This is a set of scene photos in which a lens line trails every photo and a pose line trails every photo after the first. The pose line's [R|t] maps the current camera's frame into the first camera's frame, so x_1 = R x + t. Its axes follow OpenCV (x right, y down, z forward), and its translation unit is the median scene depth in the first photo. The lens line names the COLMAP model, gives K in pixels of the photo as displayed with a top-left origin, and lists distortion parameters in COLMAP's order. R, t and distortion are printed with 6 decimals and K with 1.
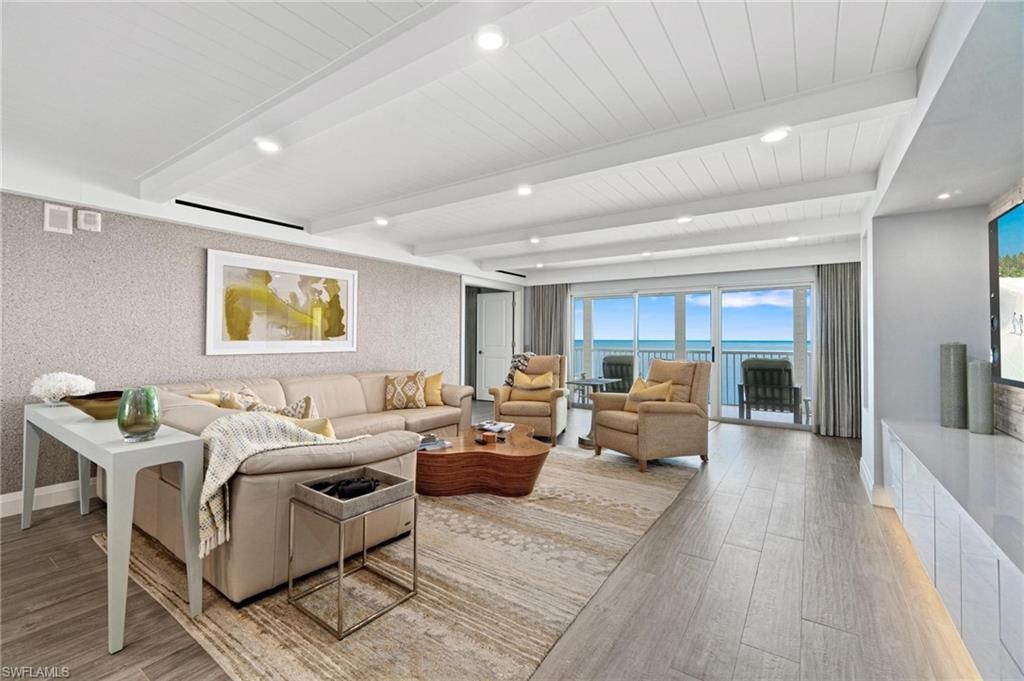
lens RADIAL K [[439.7, 0, 504.5], [0, 439.7, 334.2], [0, 0, 1]] dist [-0.001916, -0.000036]
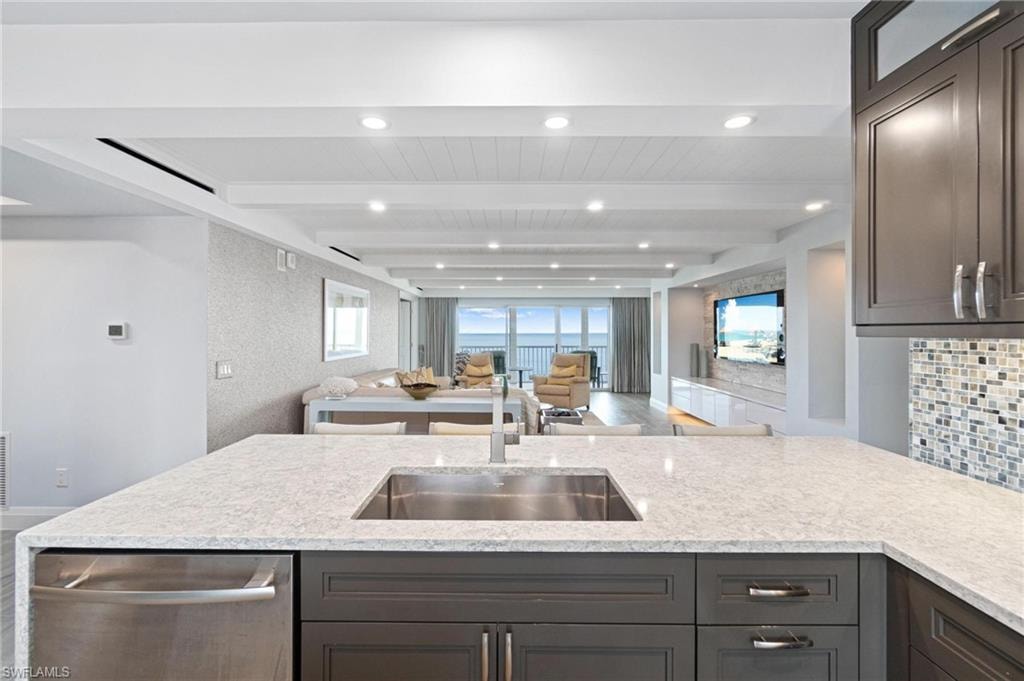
lens RADIAL K [[443.2, 0, 504.1], [0, 443.2, 337.9], [0, 0, 1]] dist [-0.002273, -0.000165]
pose [[0.827384, -0.013362, 0.561477, -1.221785], [-0.000387, 0.999703, 0.024362, -0.067403], [-0.561636, -0.020374, 0.827133, -0.446721]]
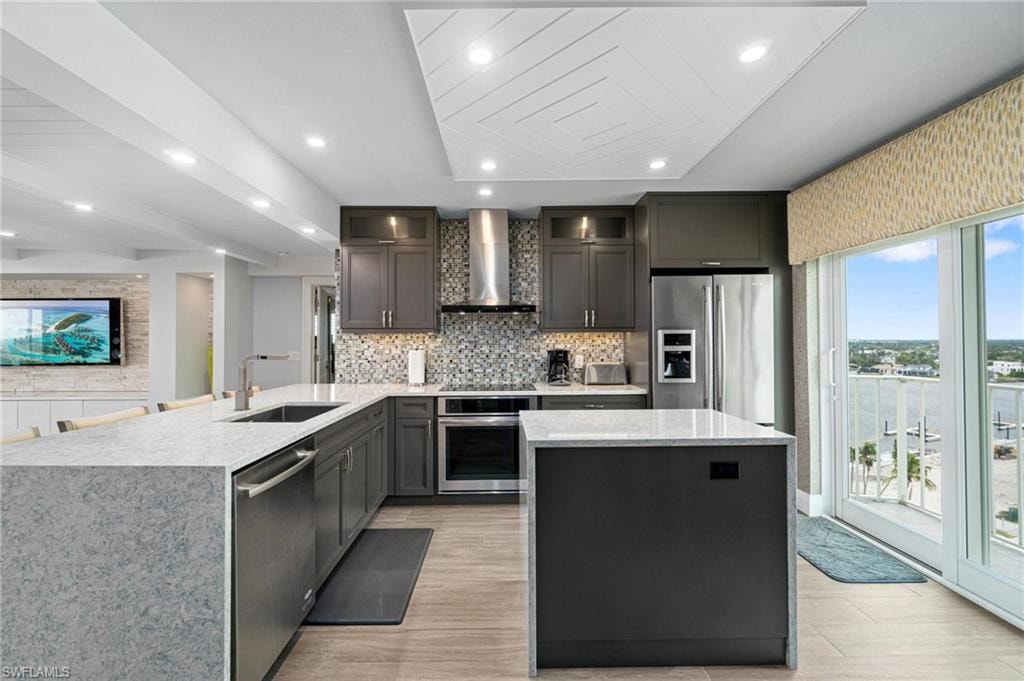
lens RADIAL K [[416.3, 0, 512.0], [0, 416.3, 340.5], [0, 0, 1]] dist [0.000644, 0.000134]
pose [[-0.578423, -0.000752, 0.815737, -1.813452], [-0.009258, 0.999941, -0.005643, -0.035691], [-0.815685, -0.010817, -0.578396, -0.004897]]
